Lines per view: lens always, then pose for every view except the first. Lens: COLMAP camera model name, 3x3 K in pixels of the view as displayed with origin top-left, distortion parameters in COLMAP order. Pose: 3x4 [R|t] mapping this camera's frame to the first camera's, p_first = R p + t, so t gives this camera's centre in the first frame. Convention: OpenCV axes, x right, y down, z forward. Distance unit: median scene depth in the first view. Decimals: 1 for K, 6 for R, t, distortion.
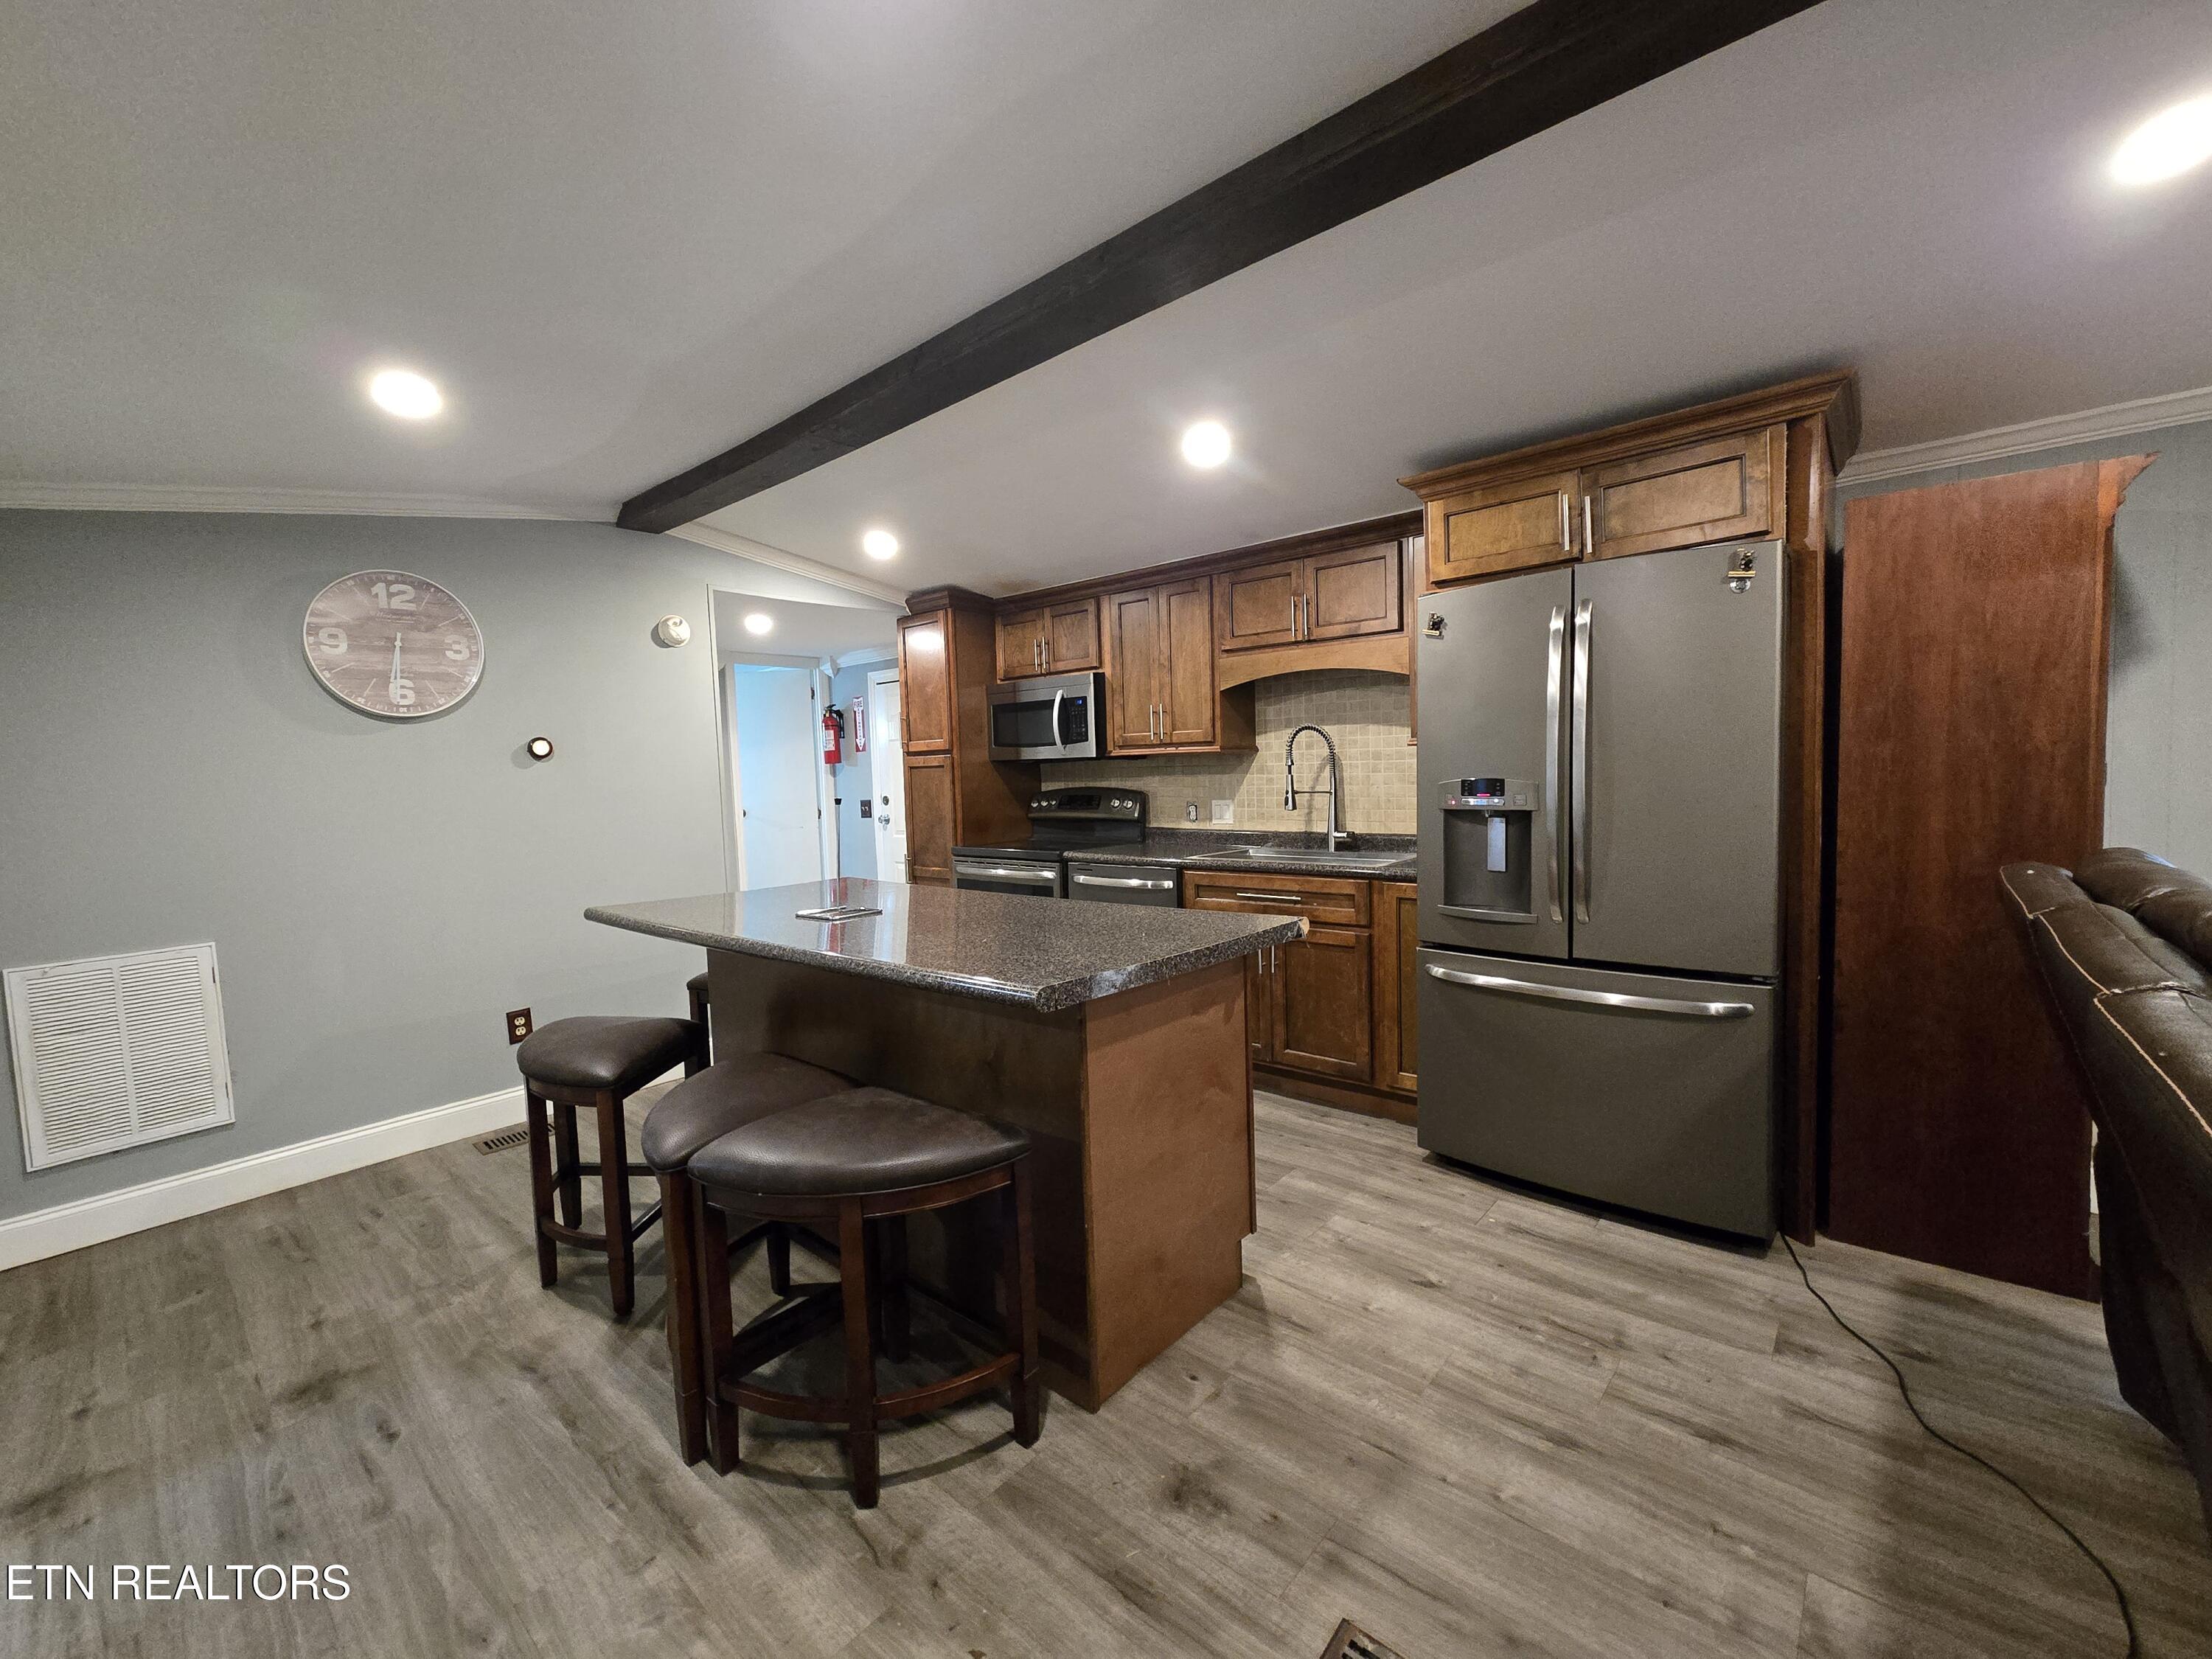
lens RADIAL K [[907.8, 0, 1102.8], [0, 907.8, 817.6], [0, 0, 1]] dist [-0.000174, 0.000994]
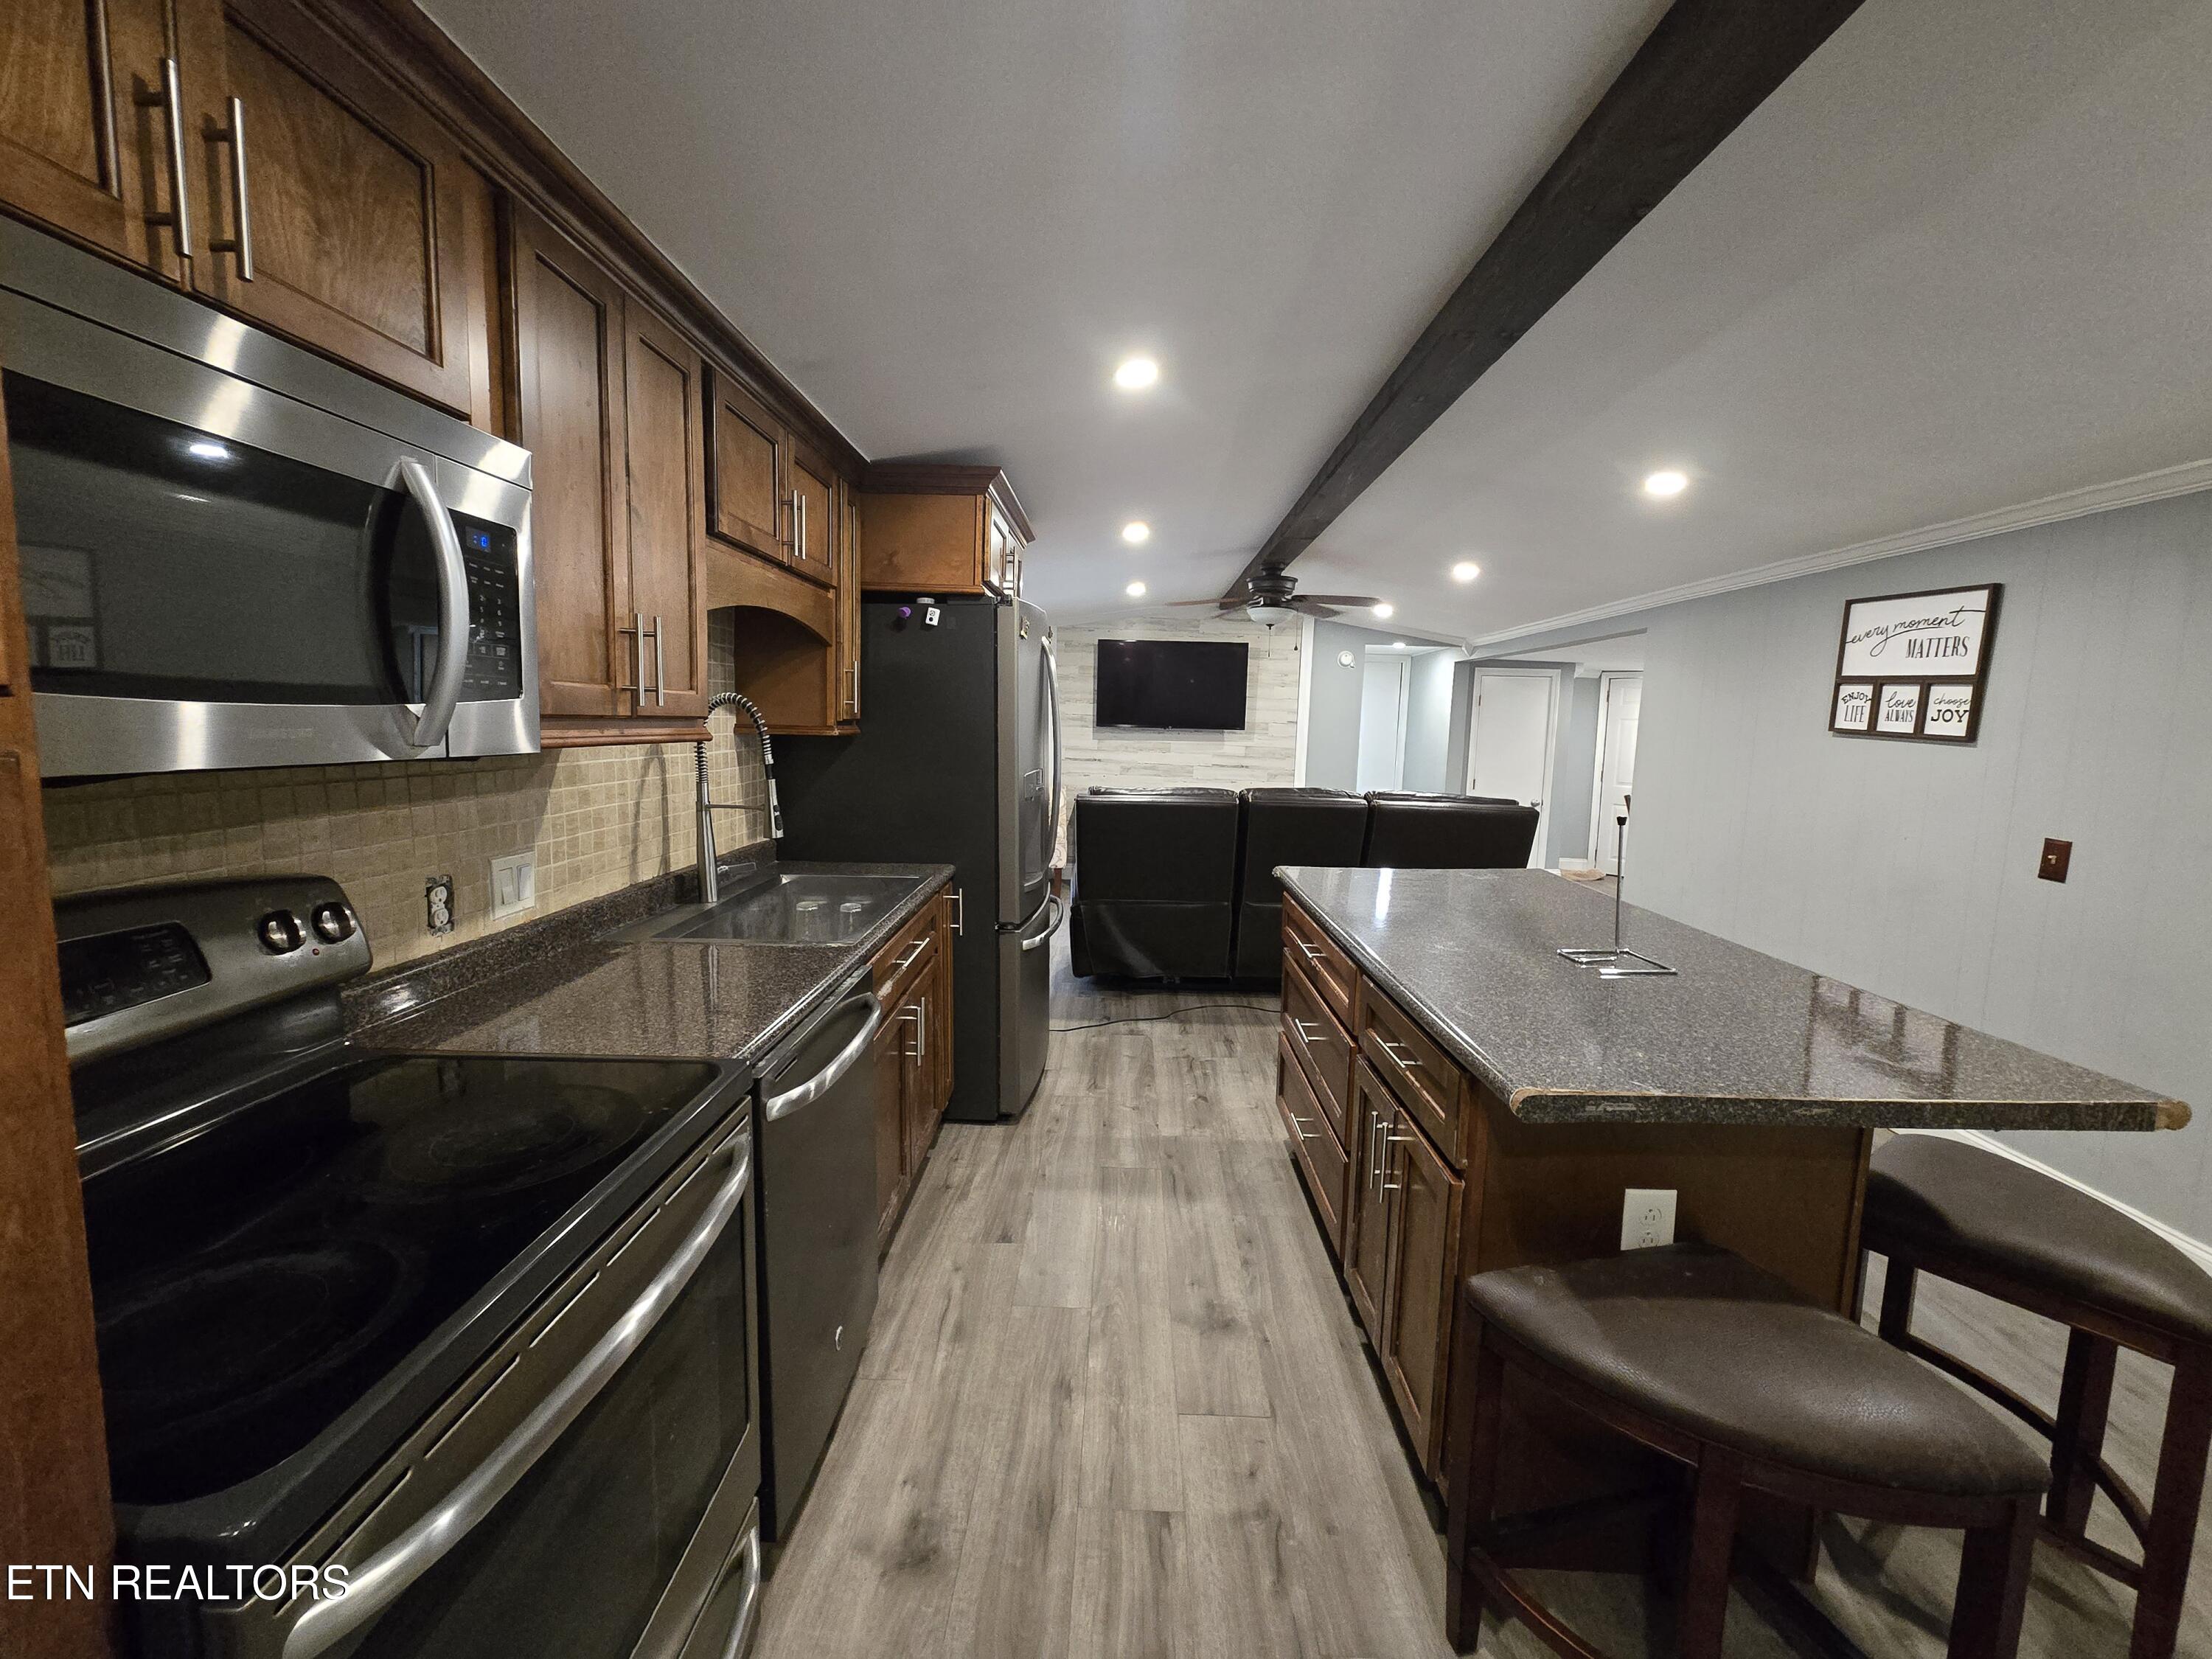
lens RADIAL K [[907.8, 0, 1098.7], [0, 907.8, 818.7], [0, 0, 1]] dist [-0.000174, 0.000994]
pose [[-0.637001, -0.069790, 0.767697, -0.370094], [0.037212, 0.991948, 0.121053, -0.079940], [-0.769964, 0.105678, -0.629275, 1.126680]]
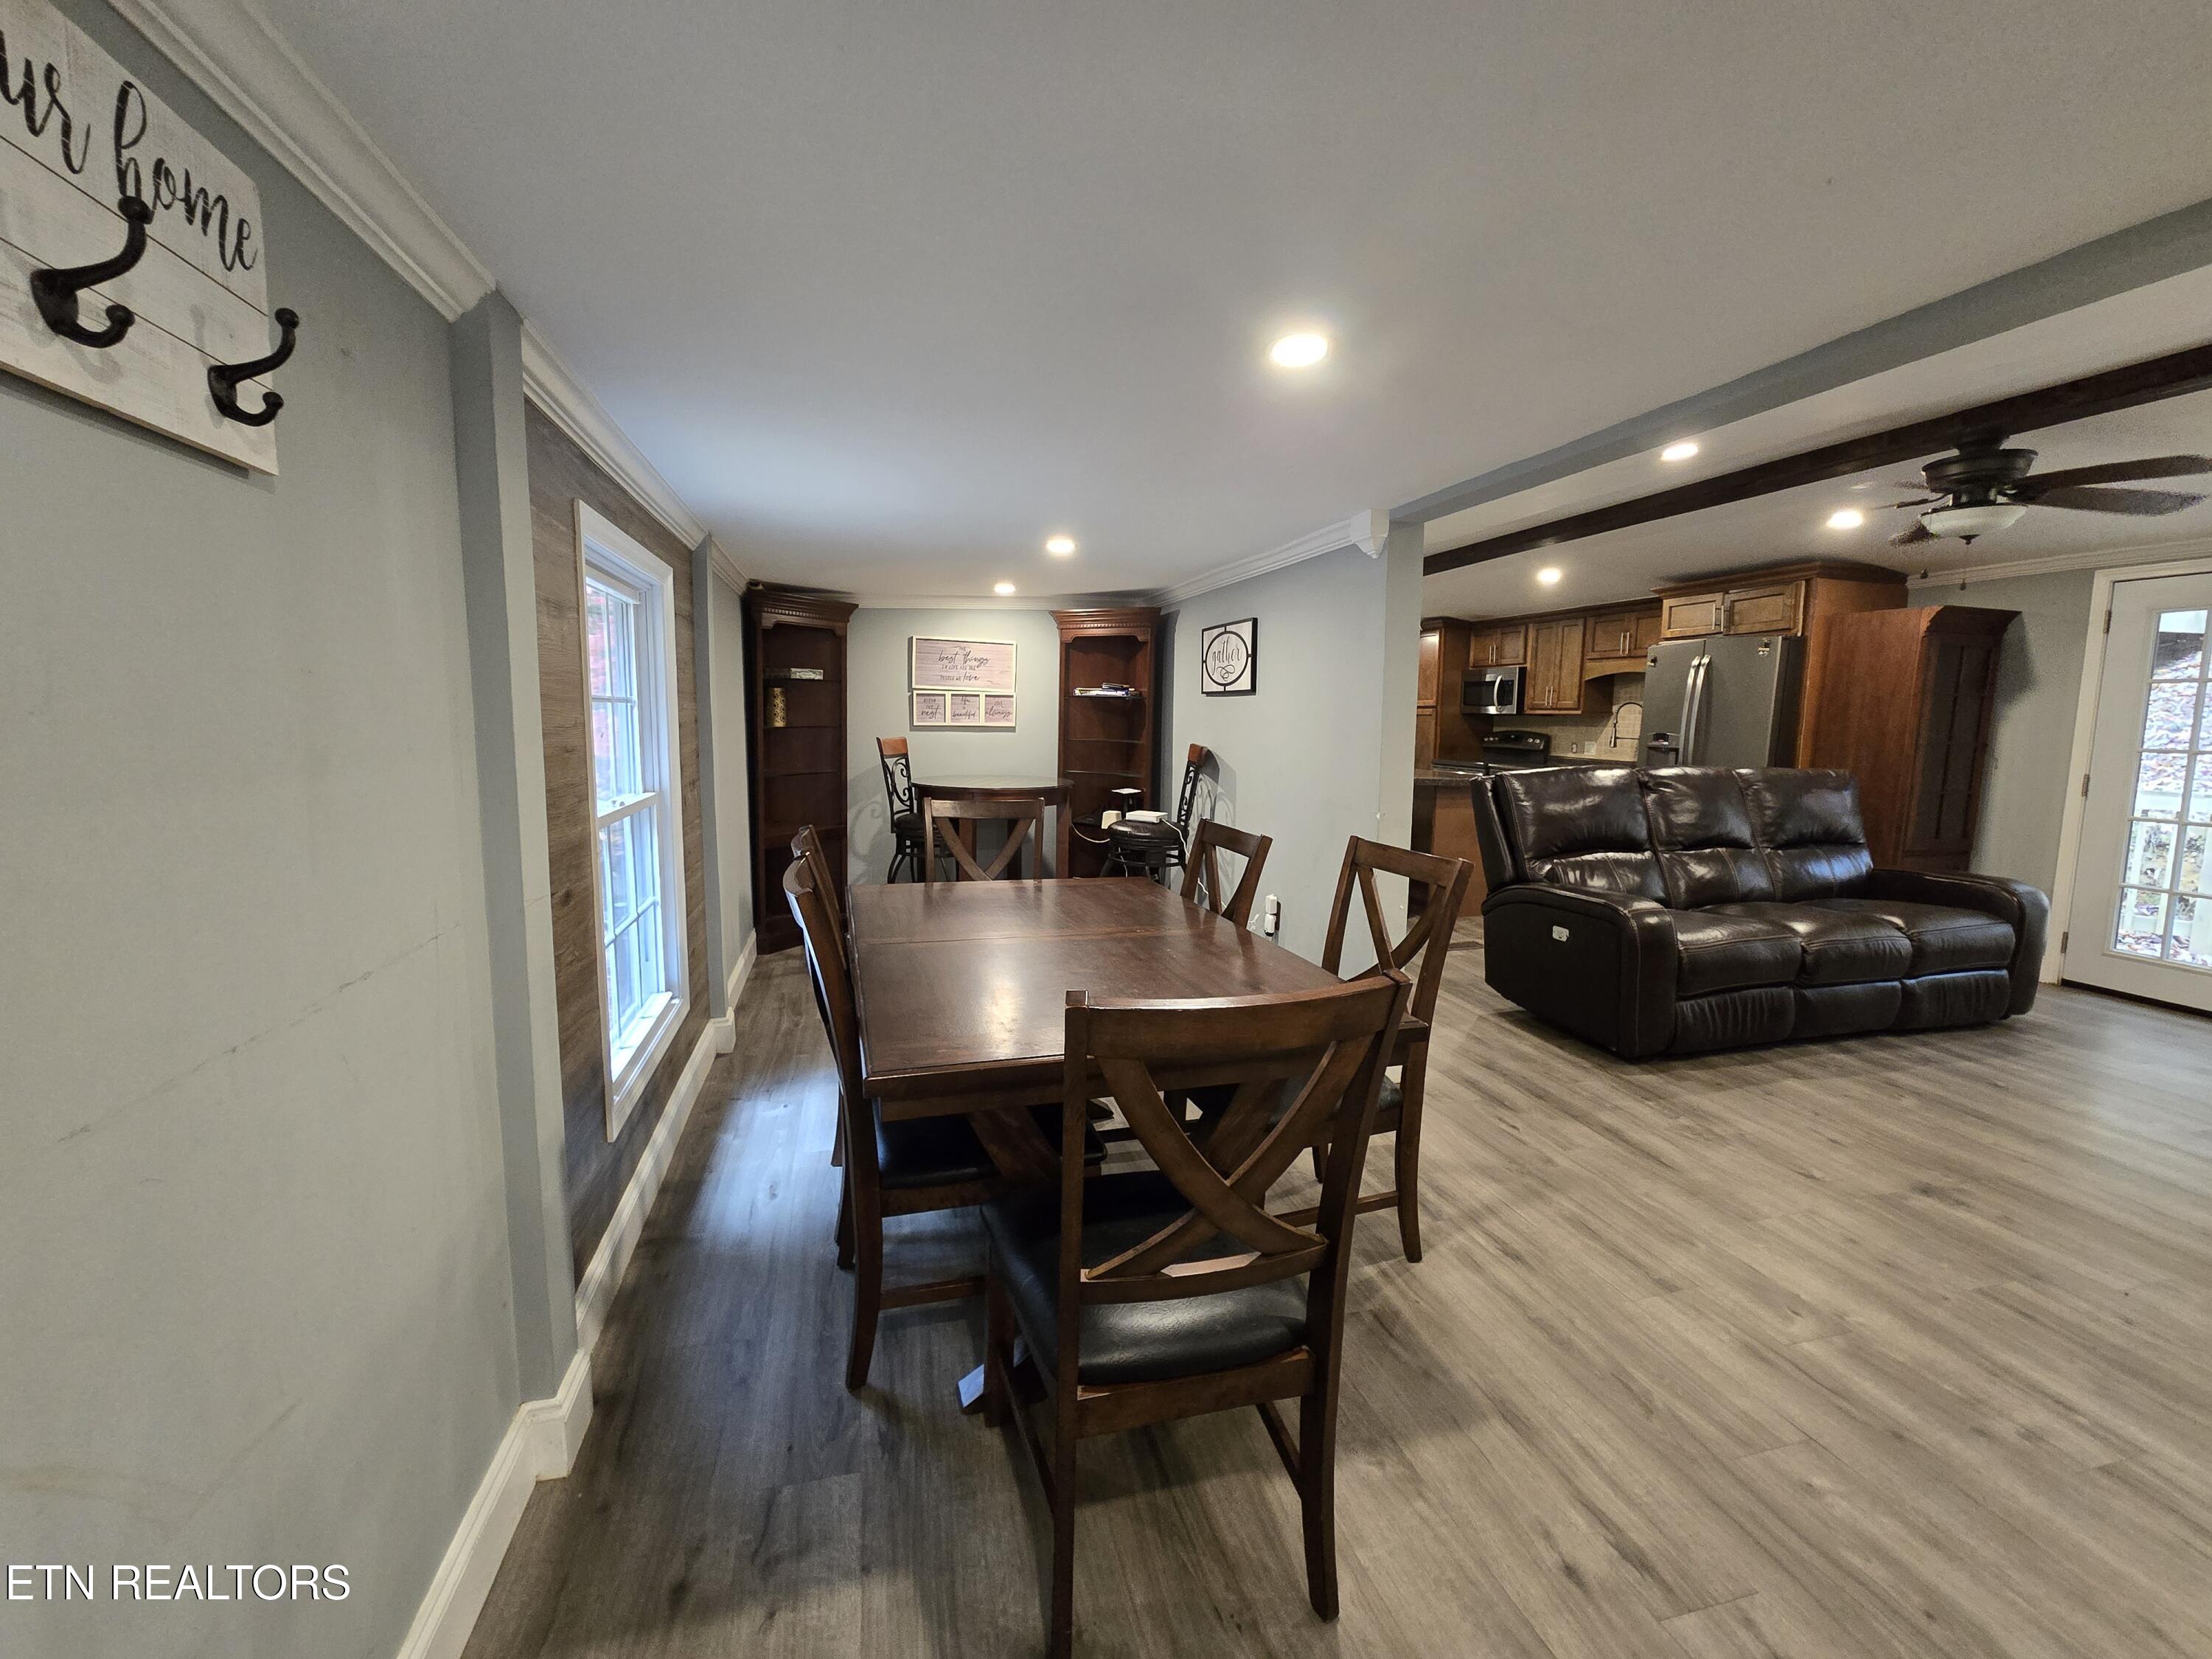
lens RADIAL K [[907.8, 0, 1103.3], [0, 907.8, 820.0], [0, 0, 1]] dist [-0.000174, 0.000994]
pose [[0.833772, 0.103308, -0.542358, 0.334303], [-0.064560, 0.993842, 0.090058, 0.036463], [0.548322, -0.040073, 0.835307, -1.047407]]
